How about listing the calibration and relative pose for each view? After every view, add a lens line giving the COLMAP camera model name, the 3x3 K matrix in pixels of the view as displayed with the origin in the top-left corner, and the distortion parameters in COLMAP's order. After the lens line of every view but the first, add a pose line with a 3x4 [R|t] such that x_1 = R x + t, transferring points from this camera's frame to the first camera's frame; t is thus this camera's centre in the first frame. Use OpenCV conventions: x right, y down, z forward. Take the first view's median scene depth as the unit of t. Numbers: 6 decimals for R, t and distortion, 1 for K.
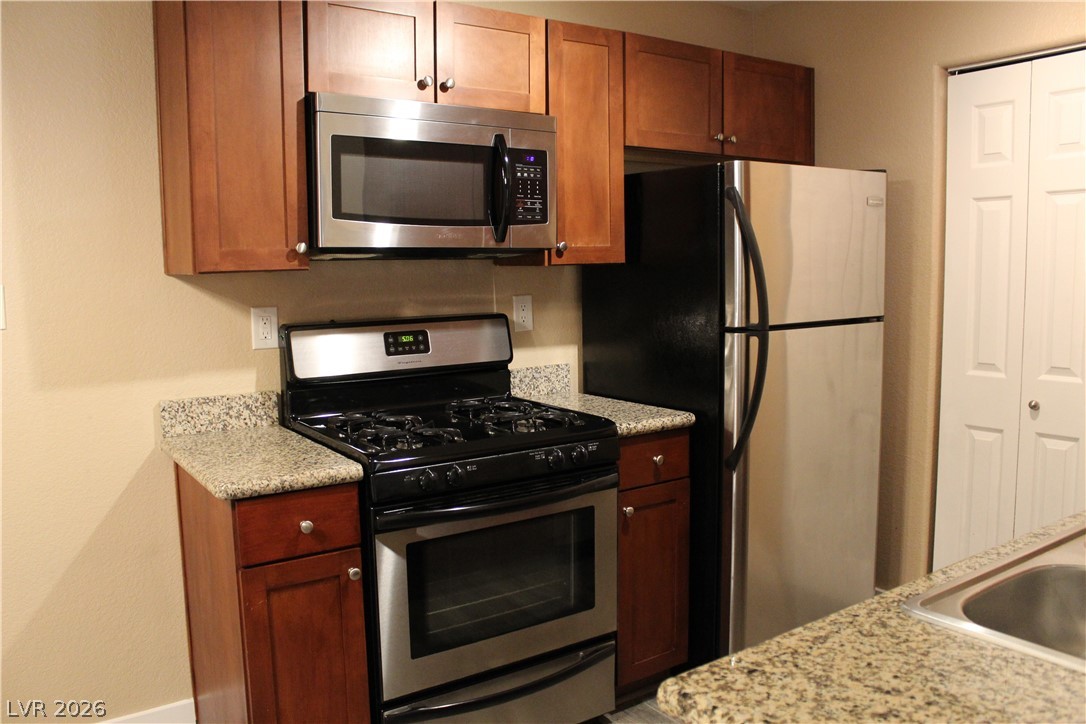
lens RADIAL K [[898.6, 0, 543.0], [0, 898.6, 362.0], [0, 0, 1]] dist [-0.163599, 0.140579]
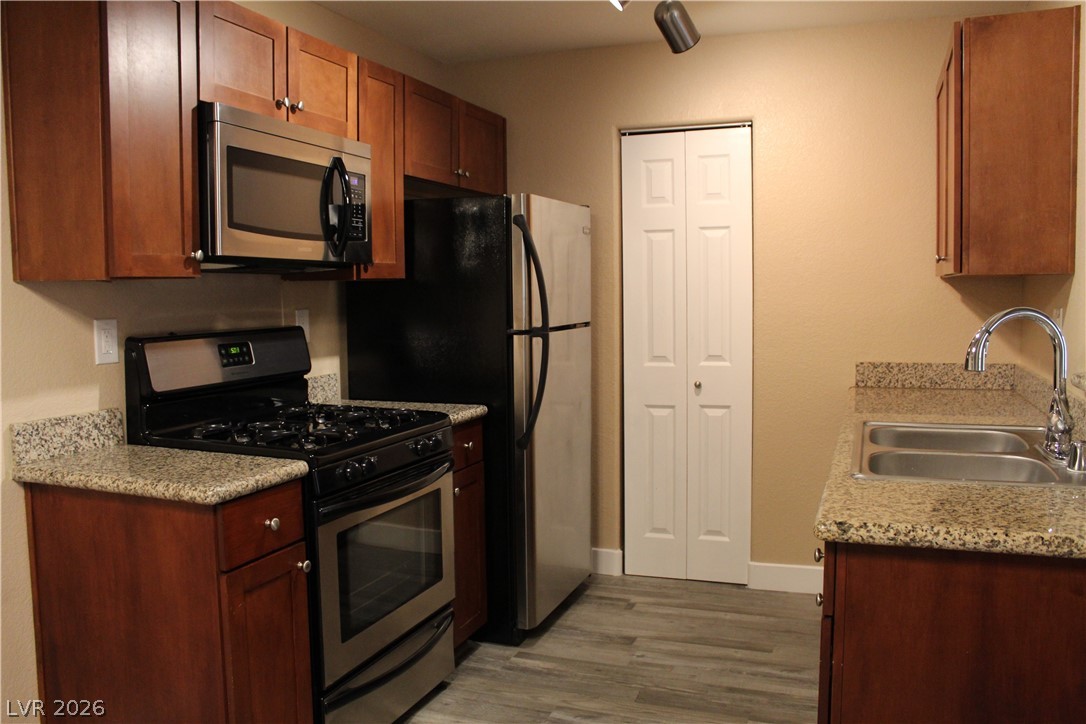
lens RADIAL K [[898.6, 0, 543.0], [0, 898.6, 362.0], [0, 0, 1]] dist [-0.163599, 0.140579]
pose [[0.827533, -0.039781, 0.560006, -0.447751], [0.060781, 0.997972, -0.018925, 0.028897], [-0.558117, 0.049698, 0.828272, -0.023527]]
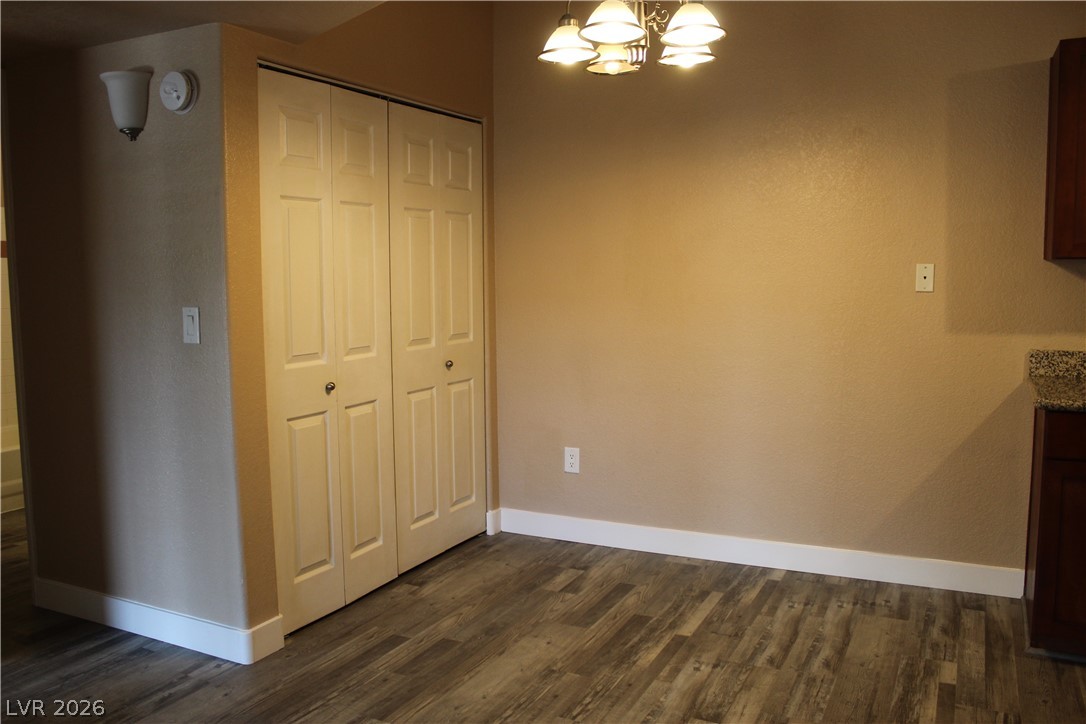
lens RADIAL K [[898.6, 0, 543.0], [0, 898.6, 362.0], [0, 0, 1]] dist [-0.163599, 0.140579]
pose [[0.482436, 0.101882, -0.869986, 0.370260], [-0.097274, 0.993301, 0.062381, 0.050503], [0.870513, 0.054532, 0.489115, -0.337877]]
